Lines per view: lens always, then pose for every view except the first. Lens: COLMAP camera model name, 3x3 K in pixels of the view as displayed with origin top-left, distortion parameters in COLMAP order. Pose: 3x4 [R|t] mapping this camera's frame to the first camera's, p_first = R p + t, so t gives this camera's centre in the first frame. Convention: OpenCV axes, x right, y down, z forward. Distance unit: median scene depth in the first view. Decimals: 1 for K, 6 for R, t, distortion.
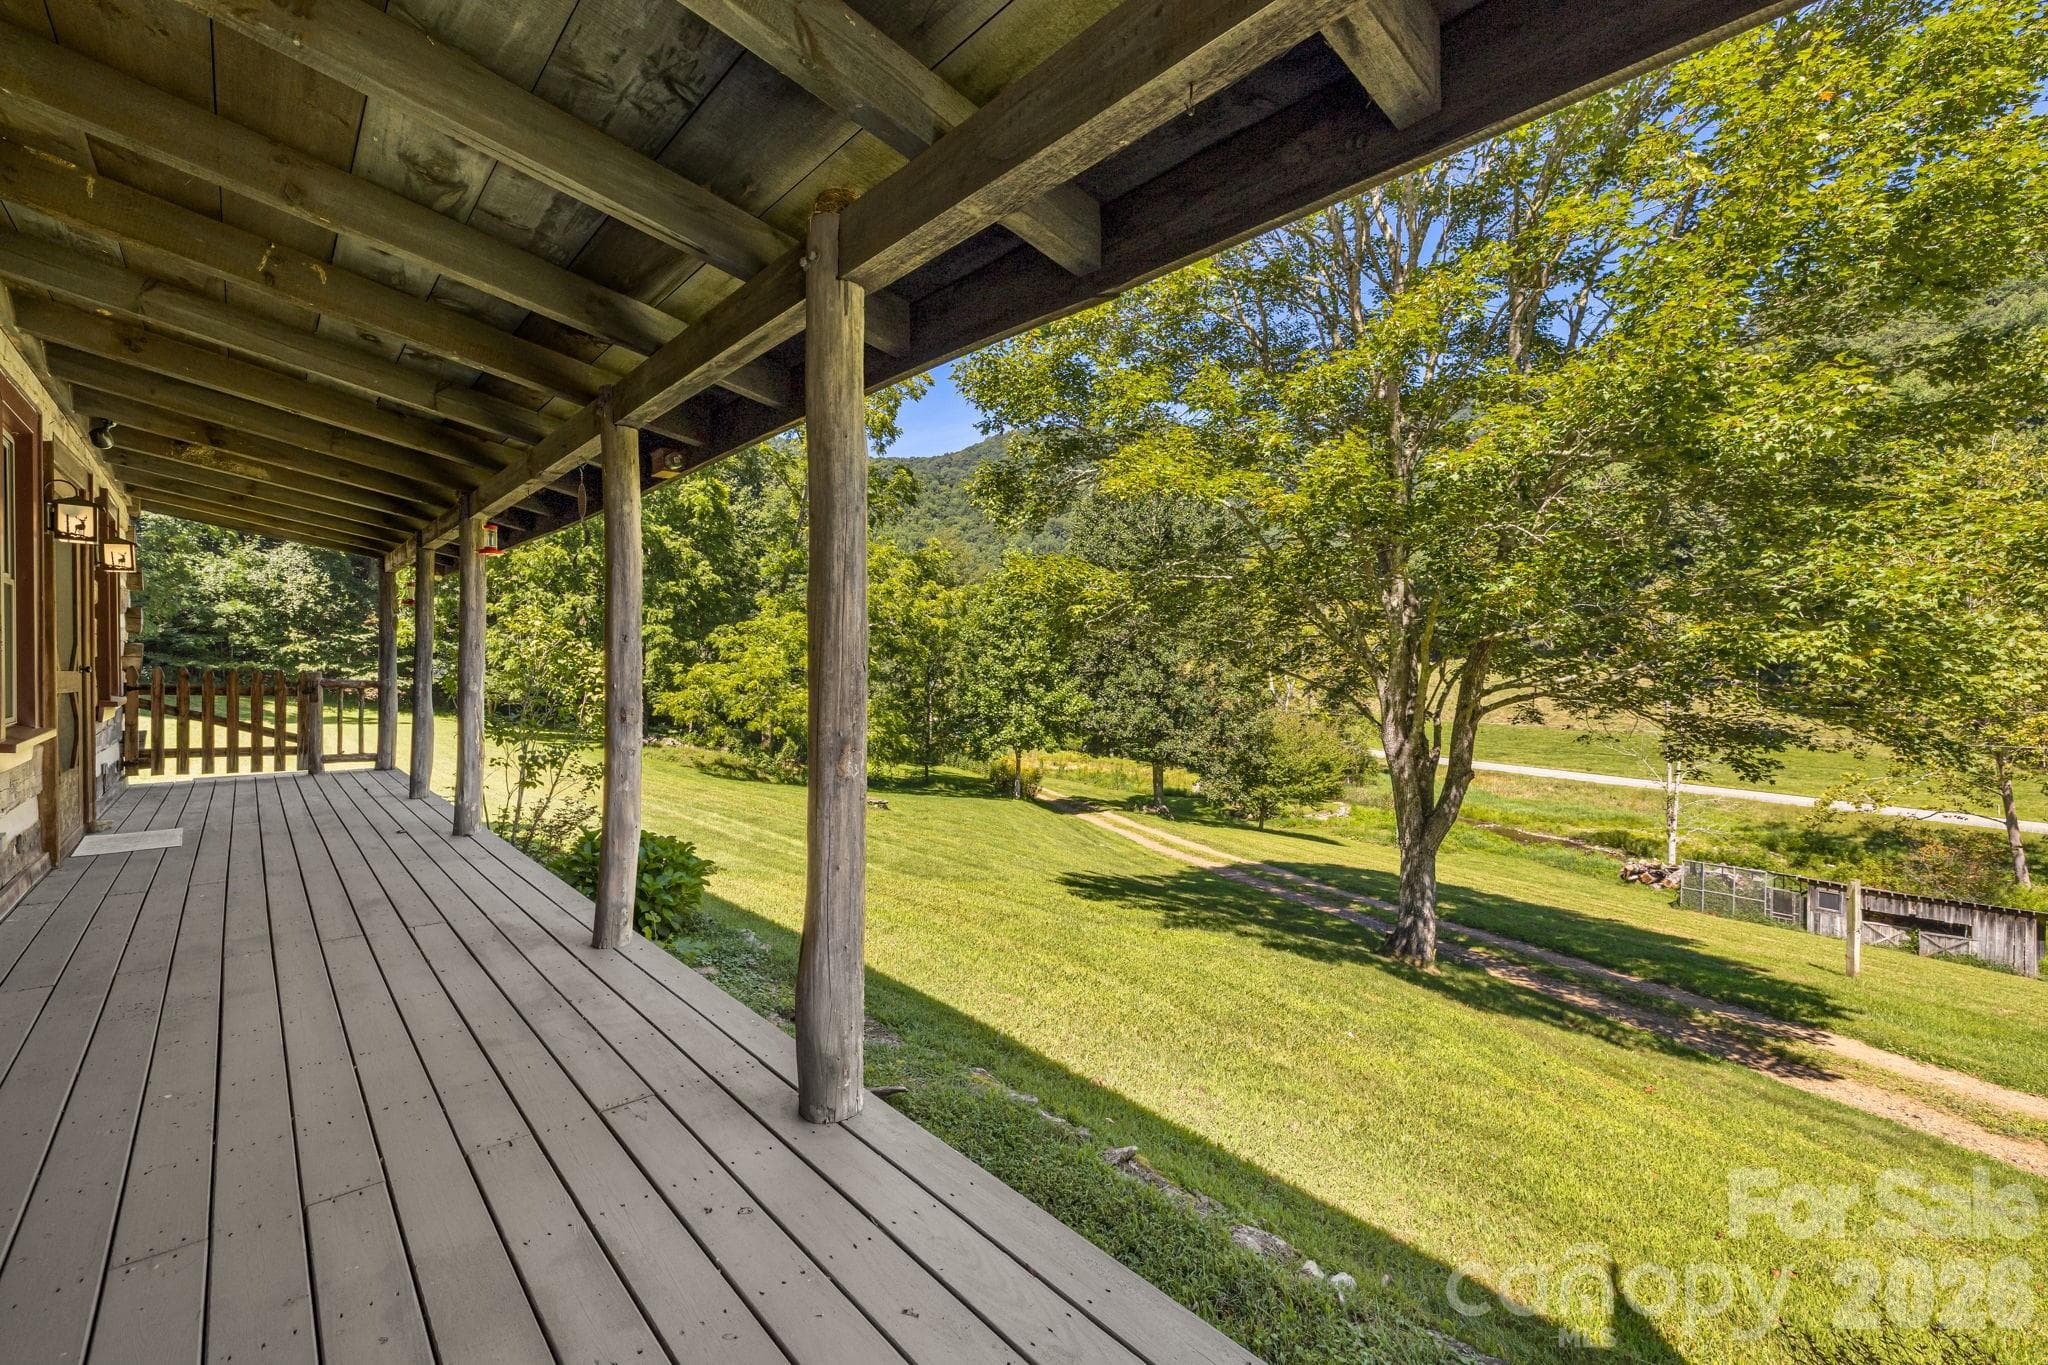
lens RADIAL K [[883.2, 0, 1016.5], [0, 883.2, 680.4], [0, 0, 1]] dist [0.003051, 0.000225]
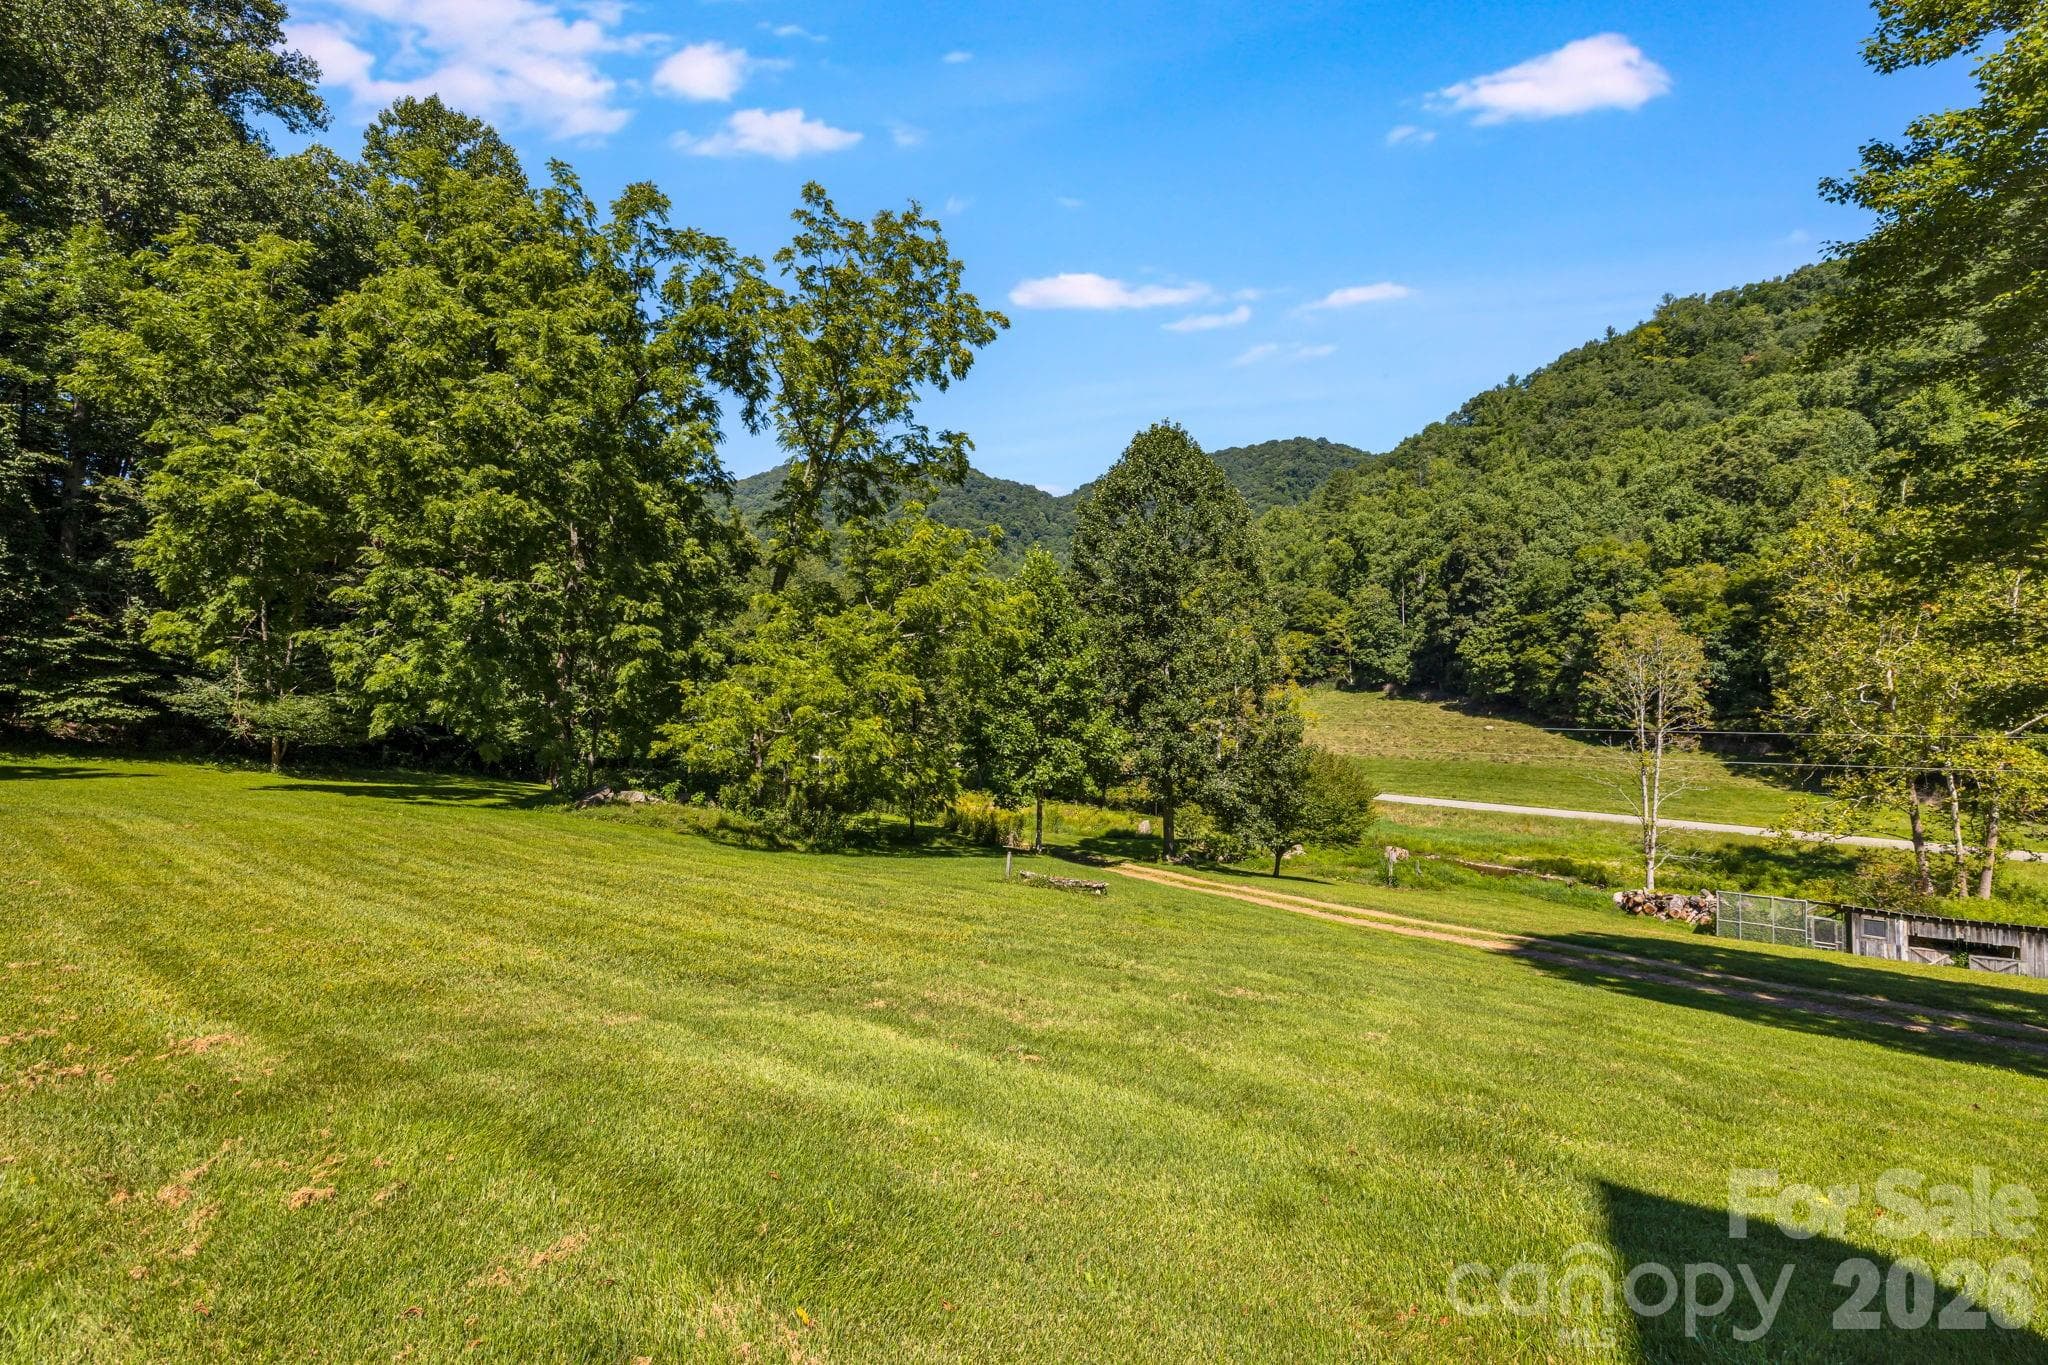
lens RADIAL K [[883.2, 0, 1030.7], [0, 883.2, 683.6], [0, 0, 1]] dist [0.003051, 0.000225]
pose [[0.970734, 0.006821, 0.240059, -0.261646], [0.001744, 0.999370, -0.035446, 0.006433], [-0.240150, 0.034827, 0.970111, 0.255305]]
